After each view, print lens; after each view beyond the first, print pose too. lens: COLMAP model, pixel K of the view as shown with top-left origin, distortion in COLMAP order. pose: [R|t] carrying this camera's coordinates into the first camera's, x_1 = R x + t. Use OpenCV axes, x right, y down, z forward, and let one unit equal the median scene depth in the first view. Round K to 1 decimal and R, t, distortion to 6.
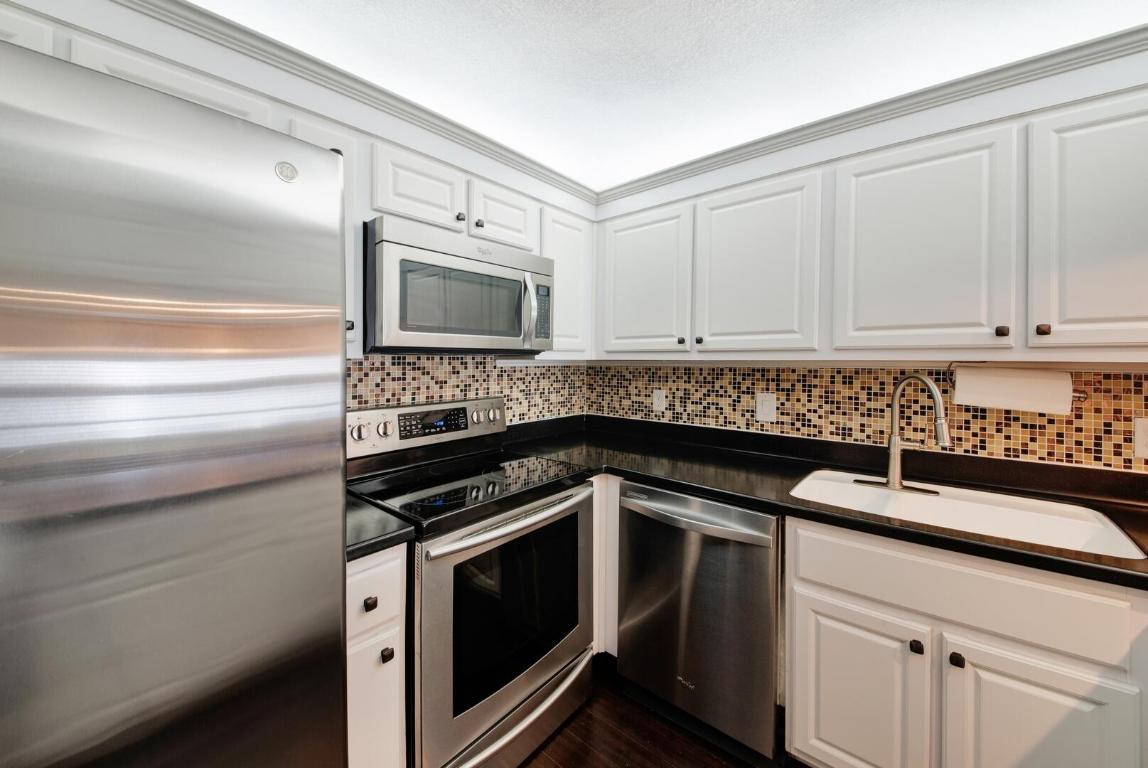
lens RADIAL K [[418.9, 0, 576.7], [0, 418.9, 345.9], [0, 0, 1]] dist [0.019990, 0.000005]
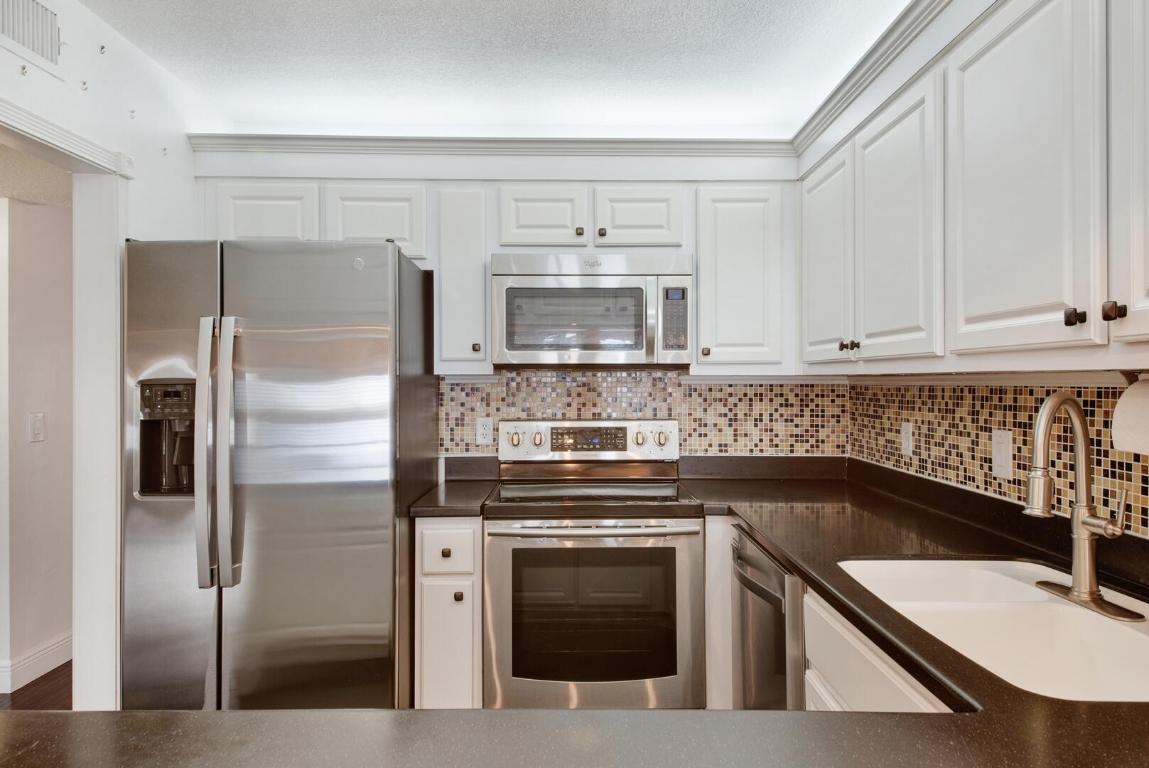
lens RADIAL K [[739.3, 0, 574.5], [0, 739.3, 384.0], [0, 0, 1]] dist [0.004226, -0.000476]
pose [[0.627518, 0.003030, -0.778596, 0.852842], [0.026012, 0.999353, 0.024854, 0.007466], [0.778167, -0.035849, 0.627033, -0.095658]]
